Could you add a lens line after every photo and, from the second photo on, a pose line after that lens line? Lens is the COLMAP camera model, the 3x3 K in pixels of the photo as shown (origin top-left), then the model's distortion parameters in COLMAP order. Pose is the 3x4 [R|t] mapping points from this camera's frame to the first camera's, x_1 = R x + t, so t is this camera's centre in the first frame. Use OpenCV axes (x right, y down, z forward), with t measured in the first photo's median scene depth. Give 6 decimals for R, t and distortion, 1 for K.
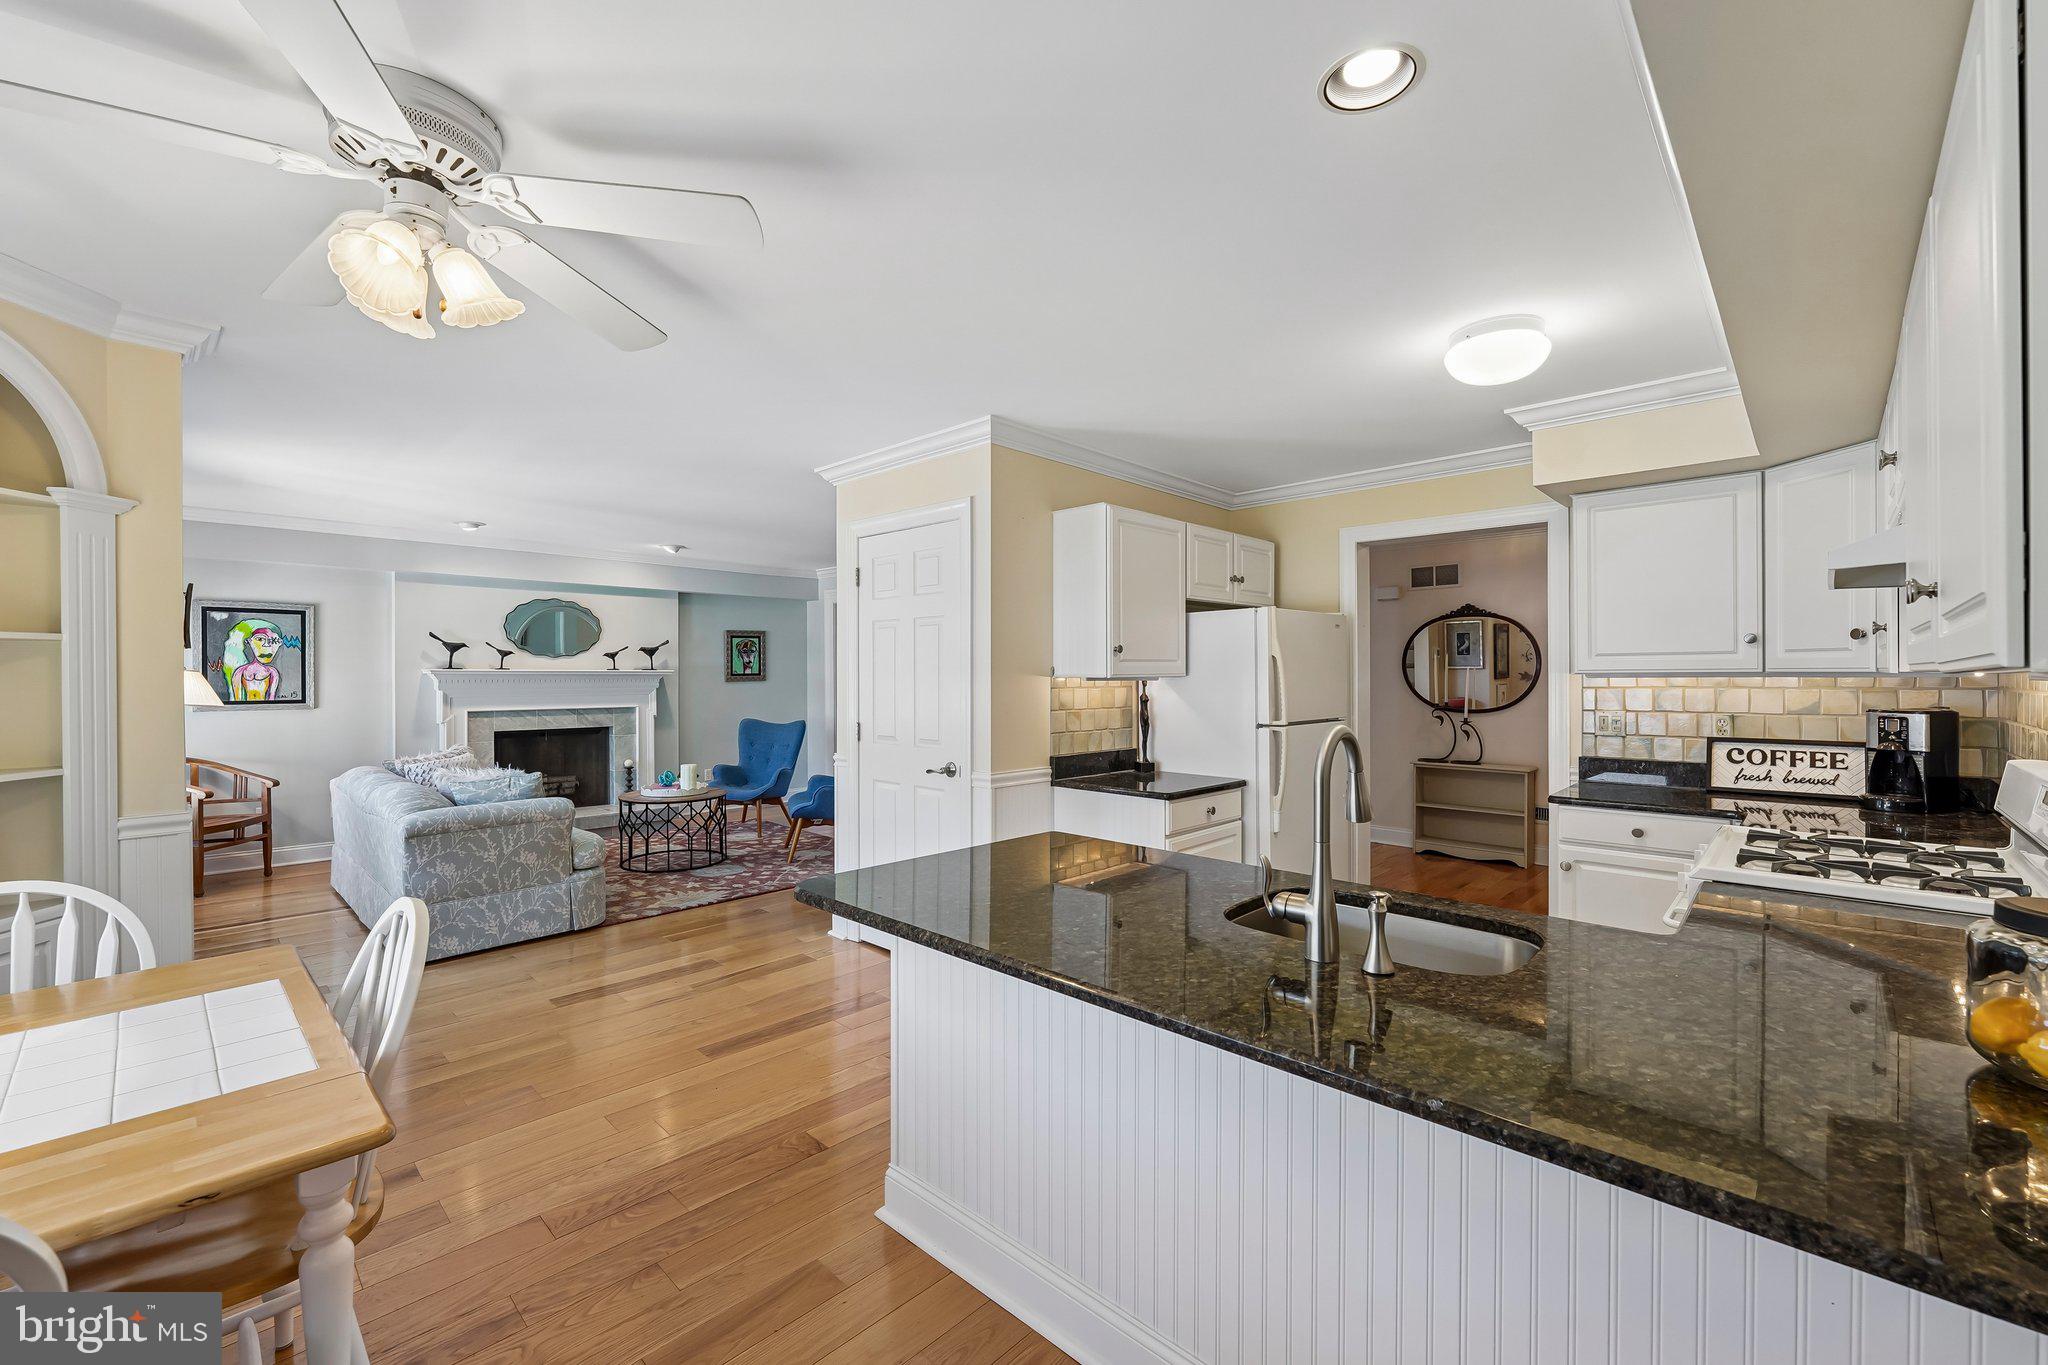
lens RADIAL K [[838.7, 0, 1017.7], [0, 838.7, 683.5], [0, 0, 1]] dist [-0.006478, 0.000851]
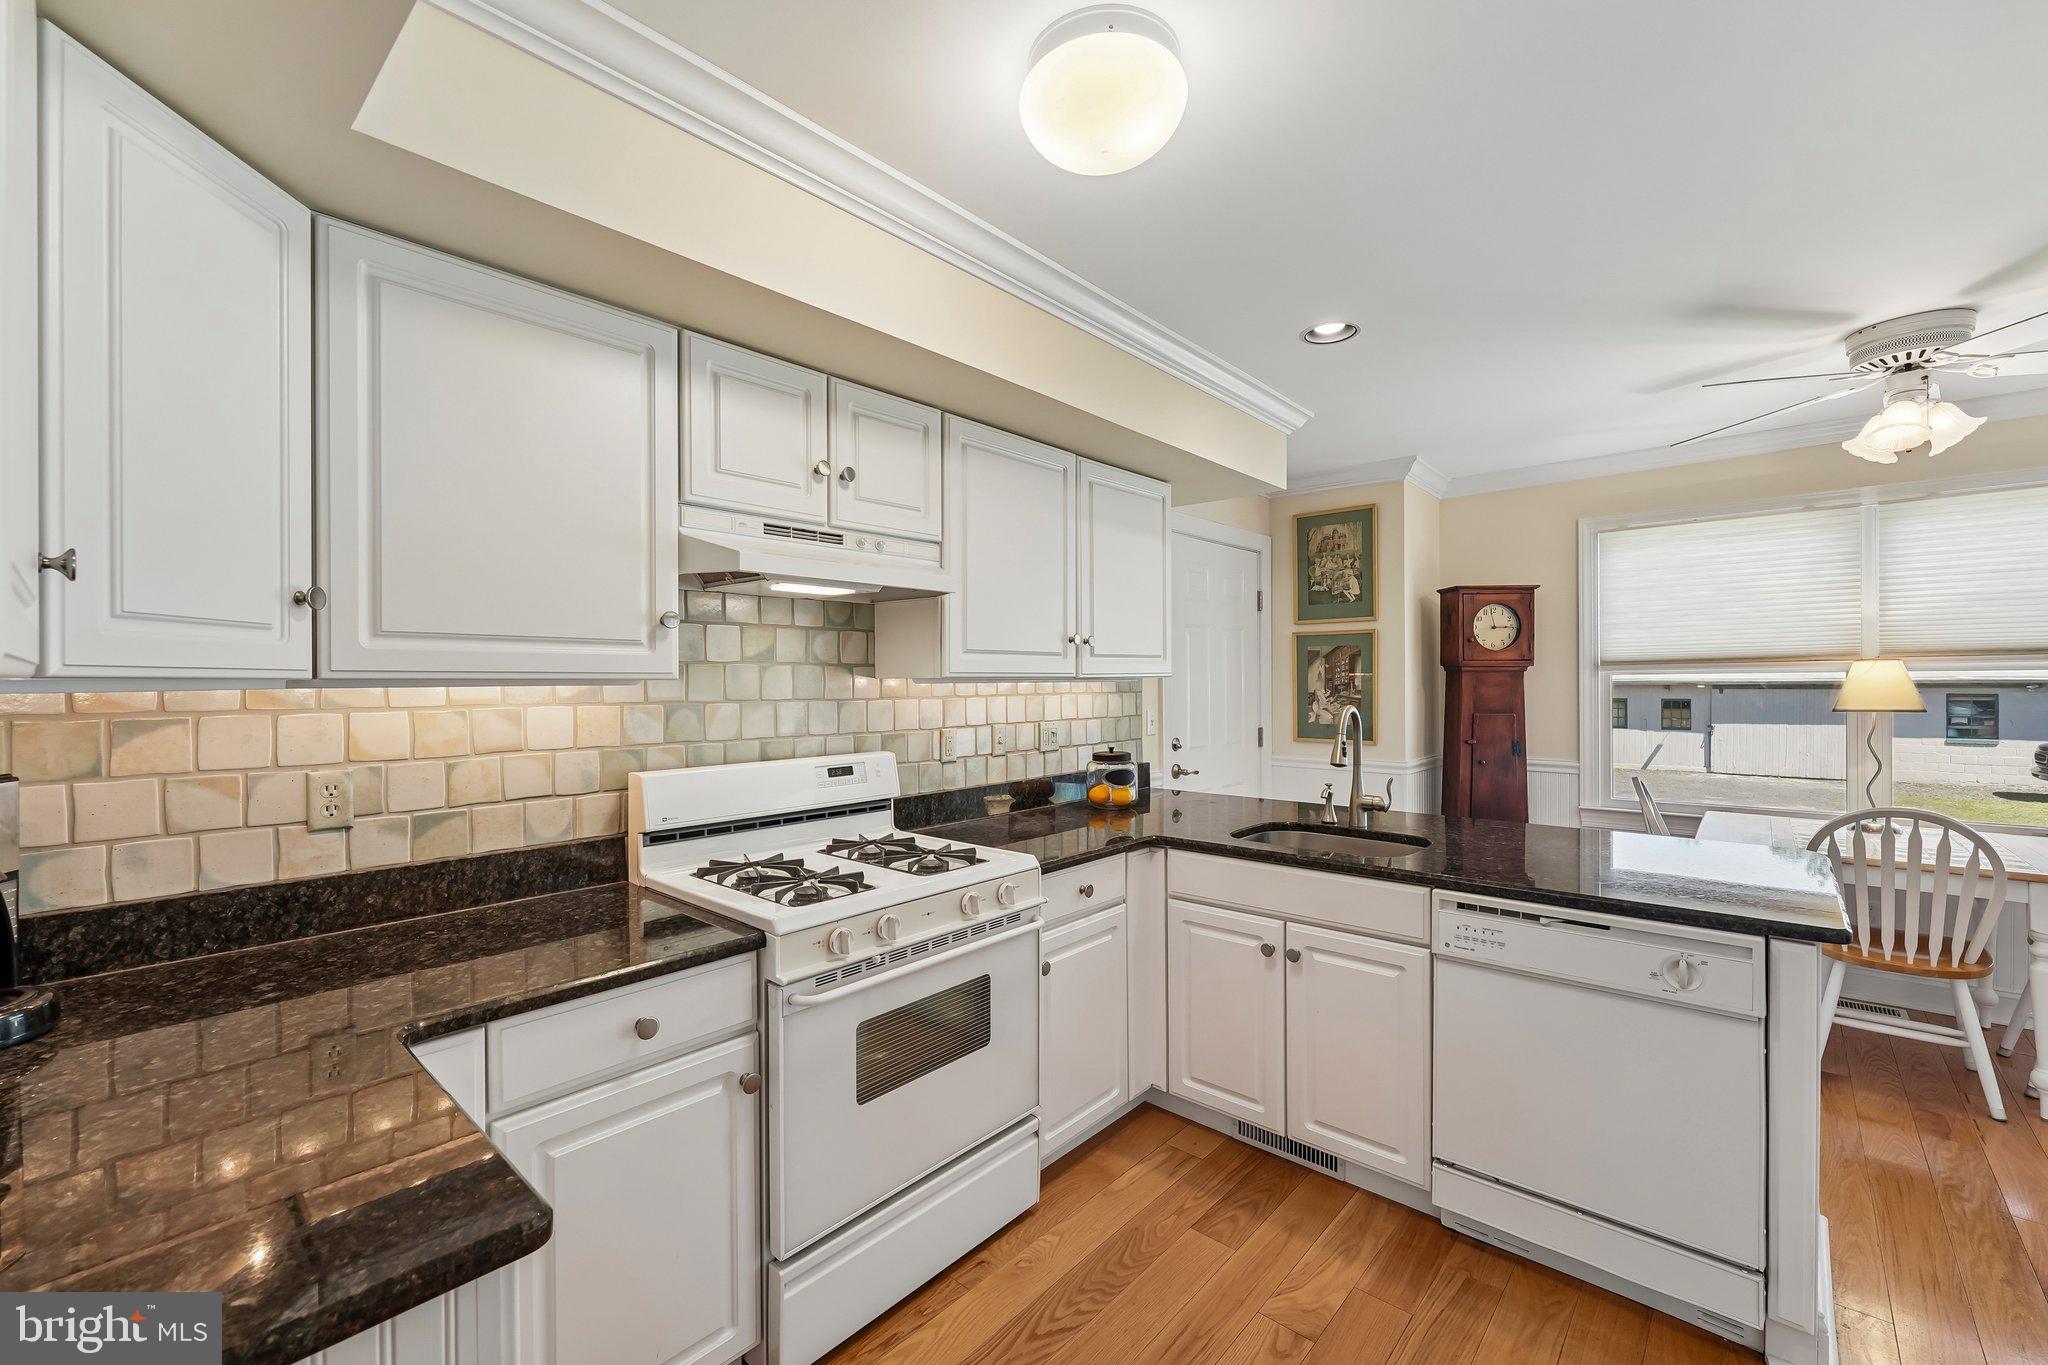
lens RADIAL K [[838.7, 0, 1012.9], [0, 838.7, 682.2], [0, 0, 1]] dist [-0.006478, 0.000851]
pose [[-0.999391, 0.007200, -0.034134, 0.296748], [0.006746, 0.999887, 0.013409, -0.007039], [0.034227, 0.013171, -0.999327, 0.706510]]
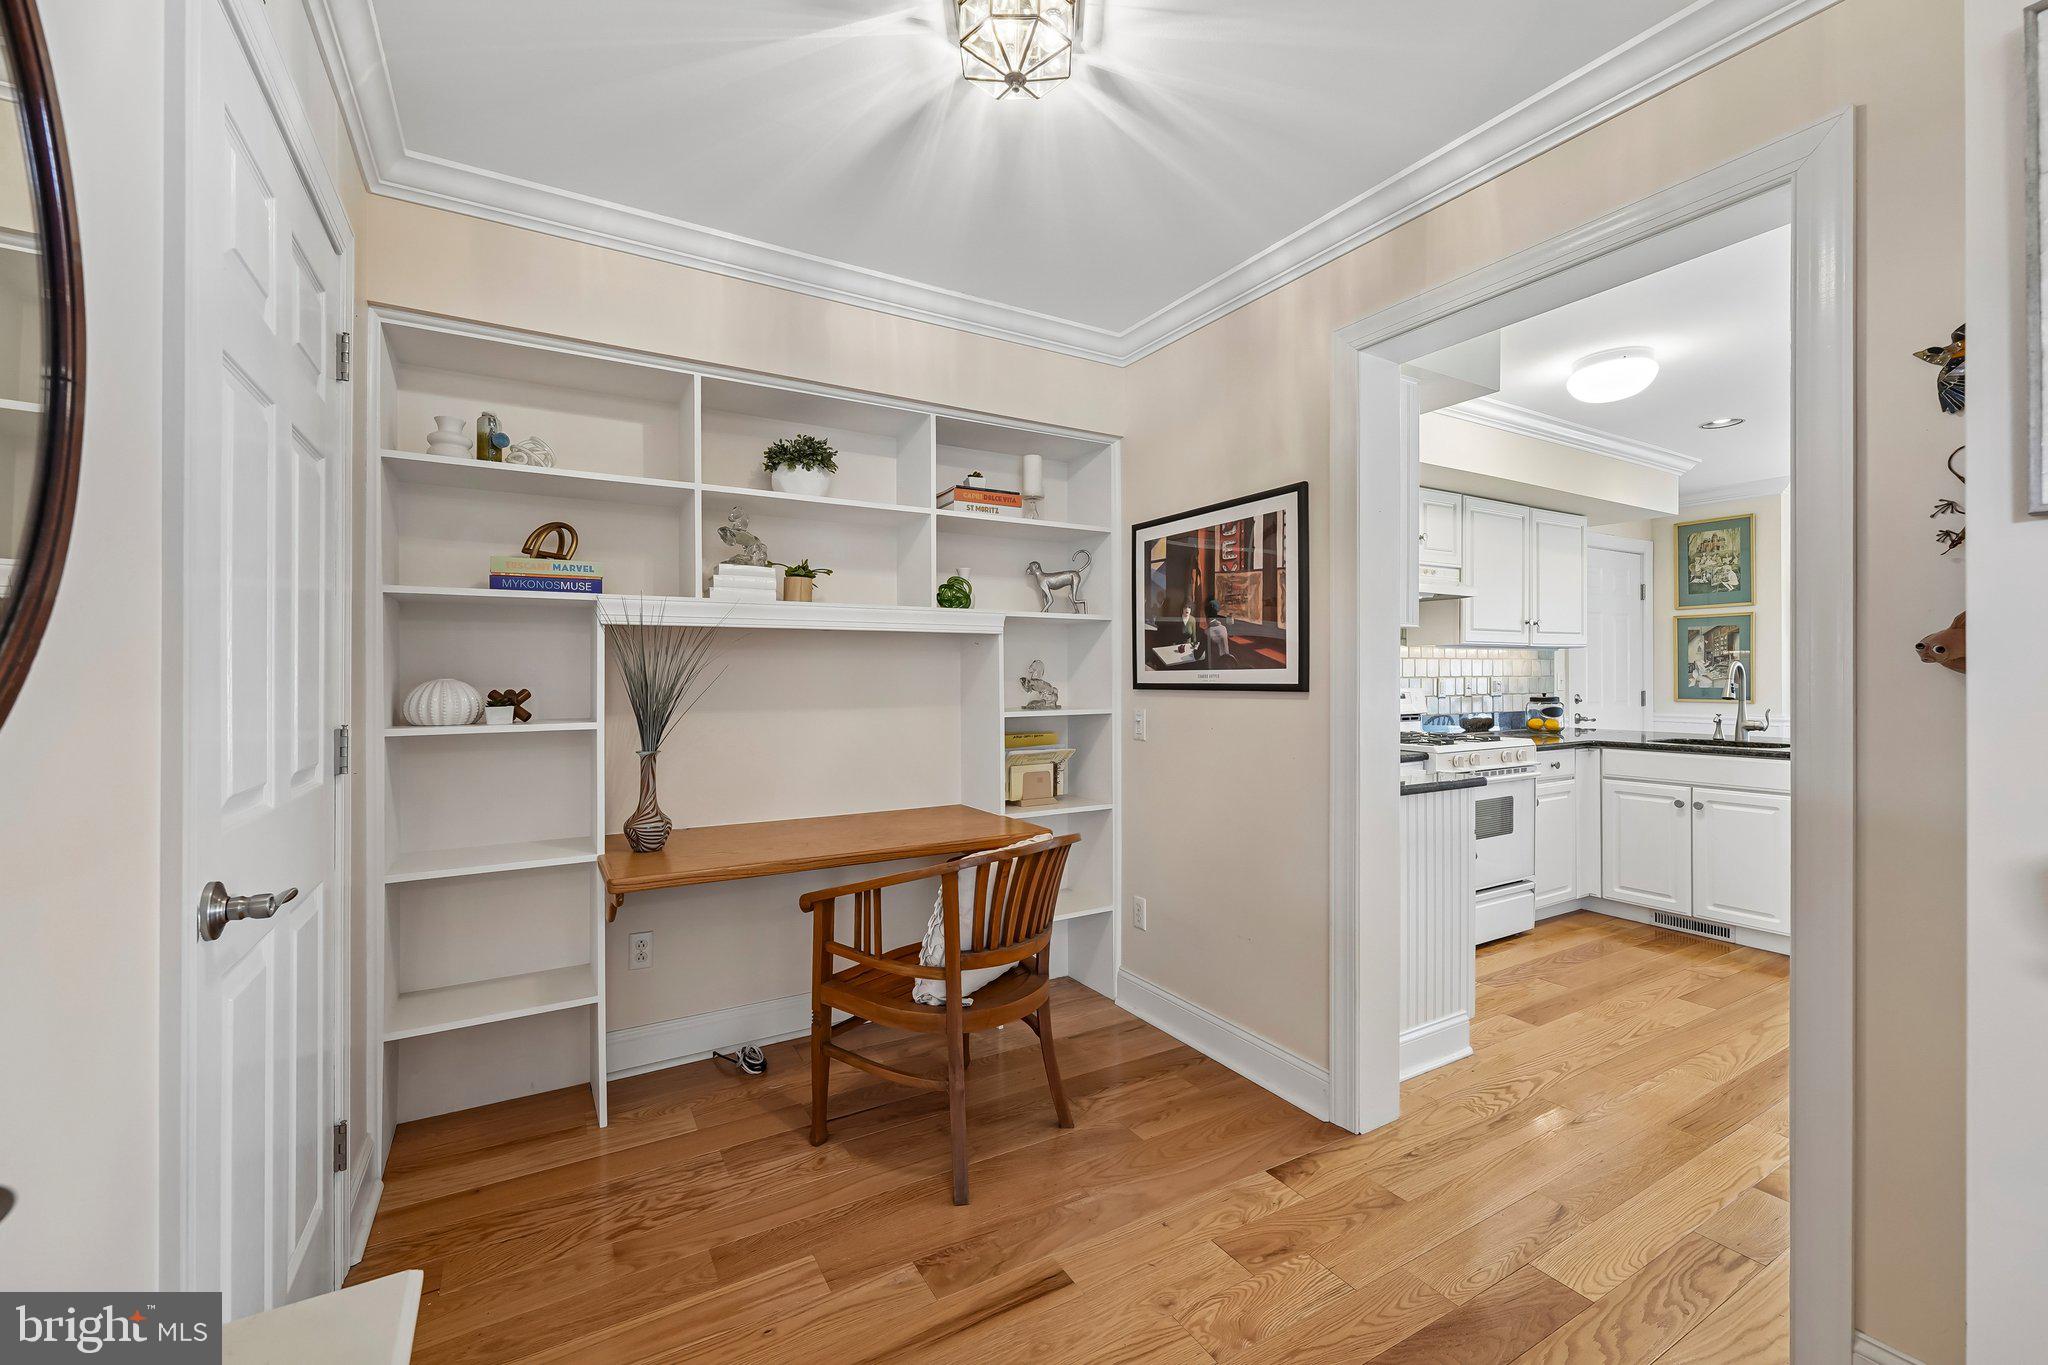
lens RADIAL K [[838.7, 0, 1010.1], [0, 838.7, 673.8], [0, 0, 1]] dist [-0.006478, 0.000851]
pose [[-0.961726, 0.003980, 0.273984, 0.495233], [0.006904, 0.999929, 0.009709, 0.012293], [-0.273926, 0.011229, -0.961685, 1.104791]]
